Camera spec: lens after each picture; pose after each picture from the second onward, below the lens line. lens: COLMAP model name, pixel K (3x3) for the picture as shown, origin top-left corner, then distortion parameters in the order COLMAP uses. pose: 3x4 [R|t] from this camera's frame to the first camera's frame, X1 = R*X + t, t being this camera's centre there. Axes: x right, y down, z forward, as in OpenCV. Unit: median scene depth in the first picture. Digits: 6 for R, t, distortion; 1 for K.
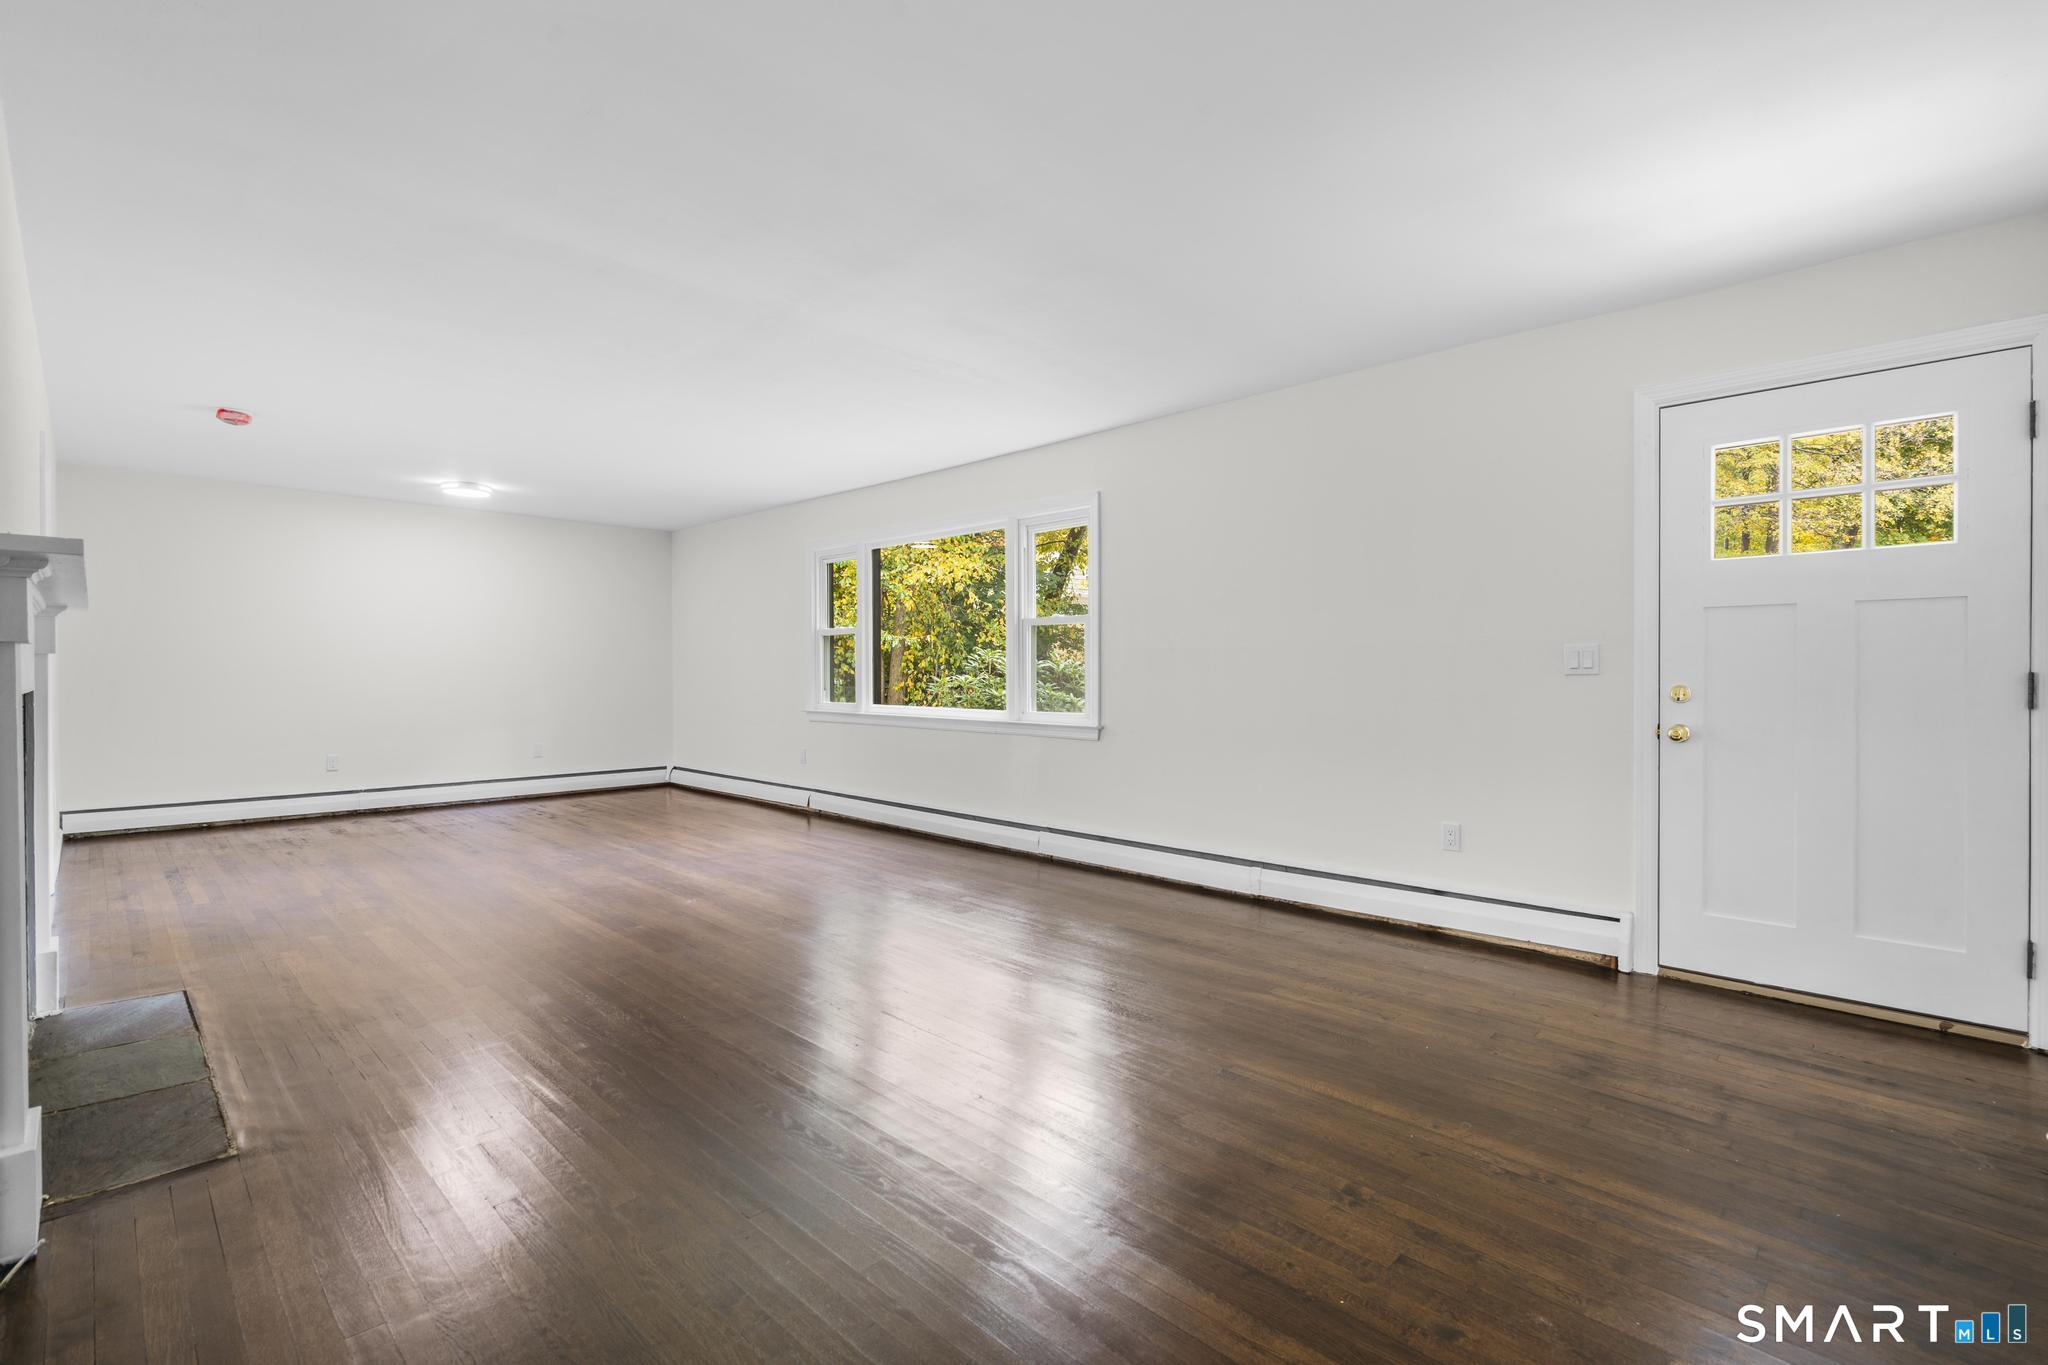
lens RADIAL K [[925.1, 0, 1038.4], [0, 925.1, 681.9], [0, 0, 1]] dist [-0.011693, 0.001553]
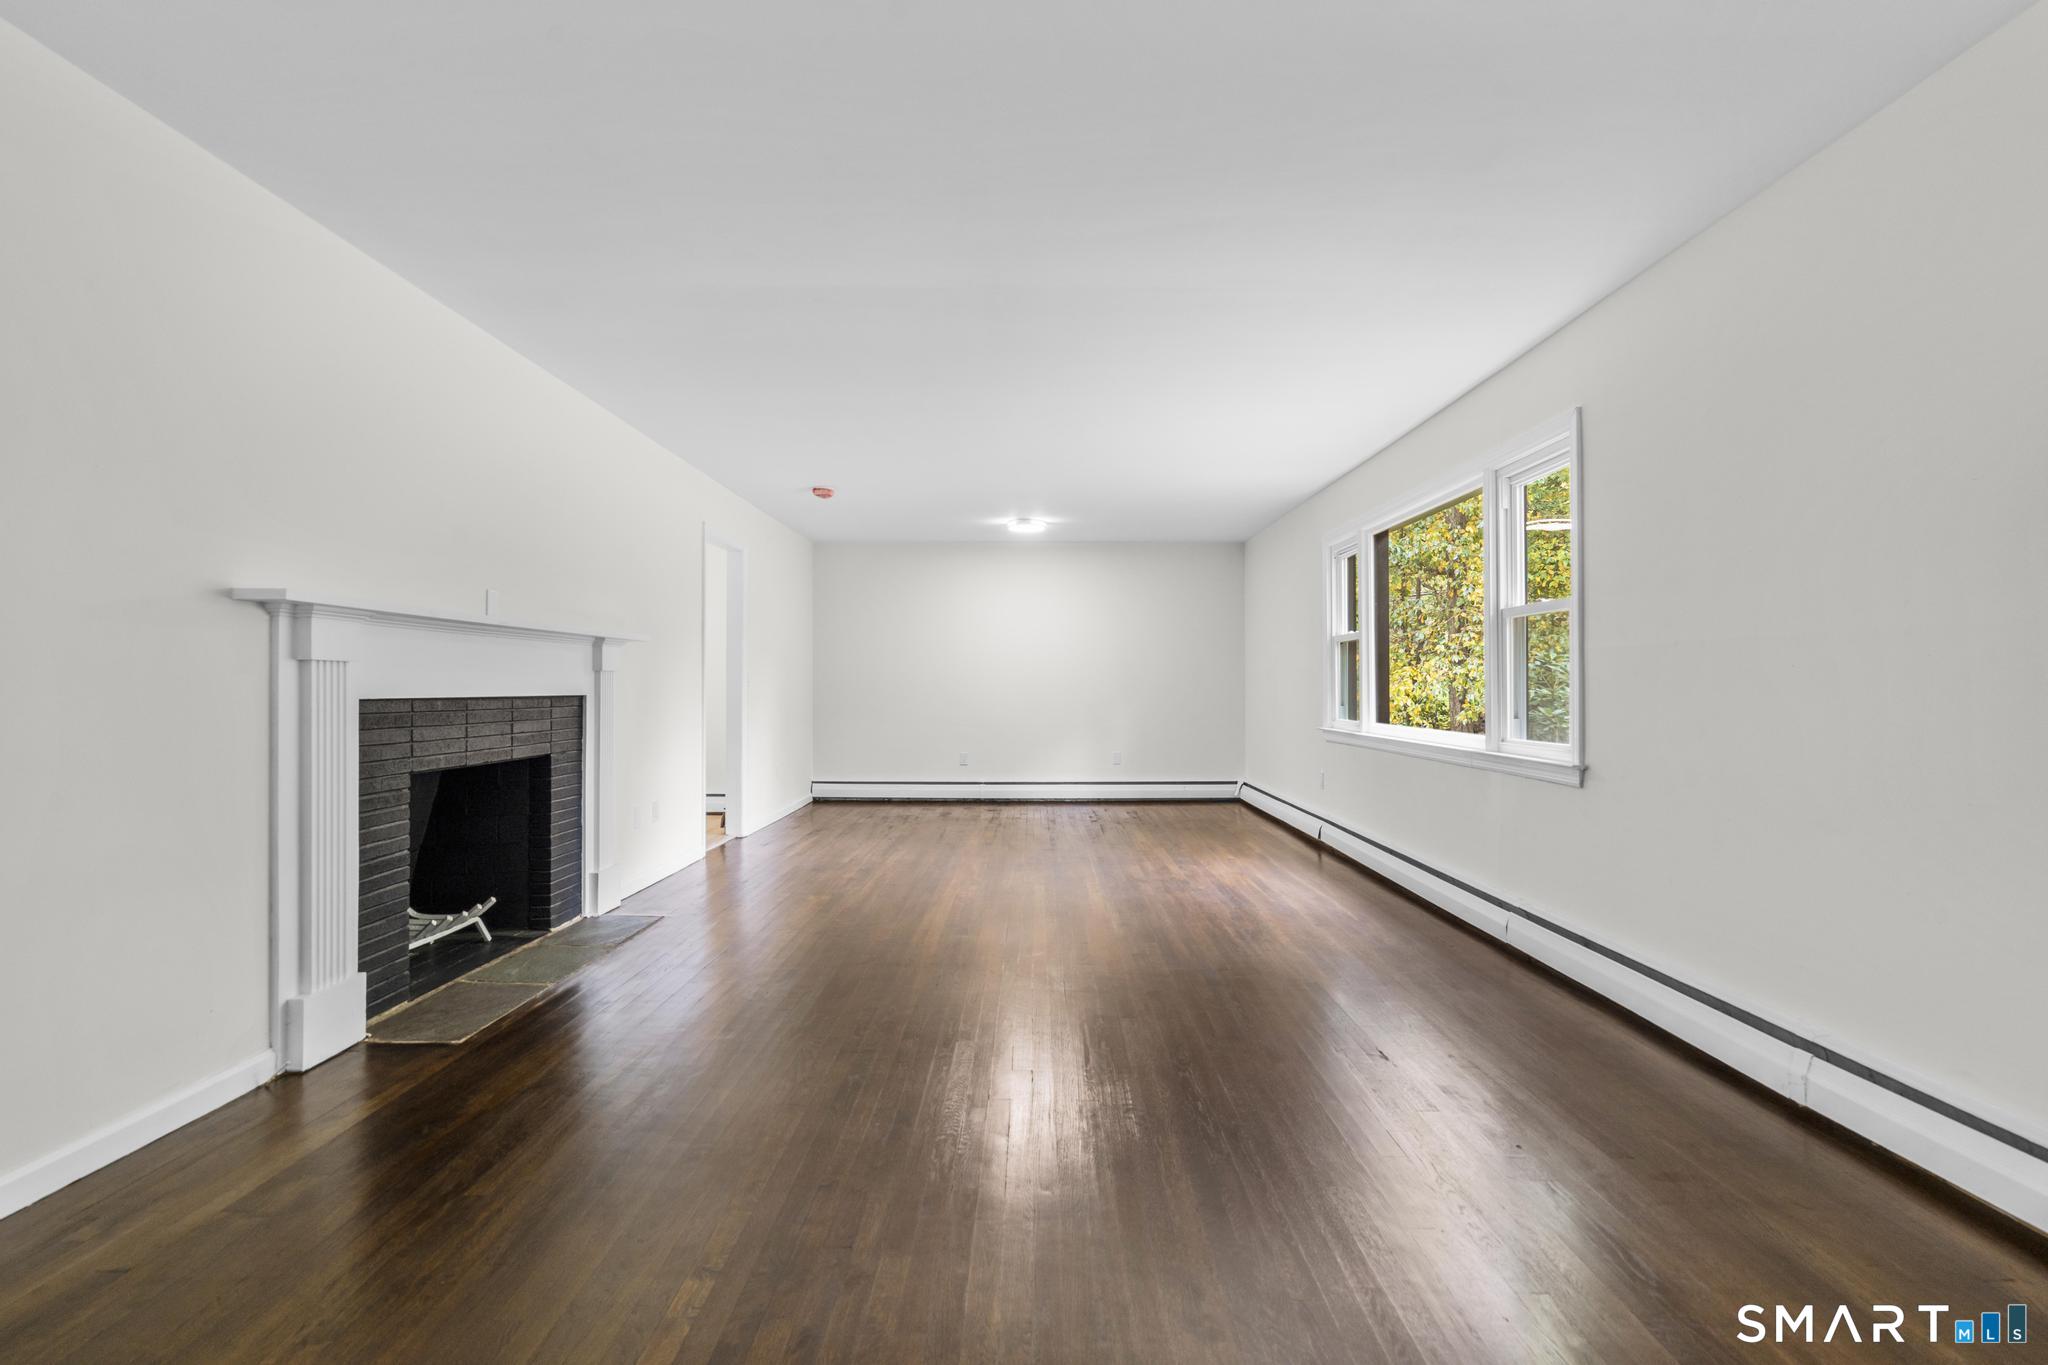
lens RADIAL K [[925.1, 0, 1017.6], [0, 925.1, 676.5], [0, 0, 1]] dist [-0.011693, 0.001553]
pose [[0.691857, -0.007848, -0.721992, 0.196426], [-0.008976, 0.999770, -0.019470, 0.000999], [0.721979, 0.019951, 0.691627, 0.197417]]
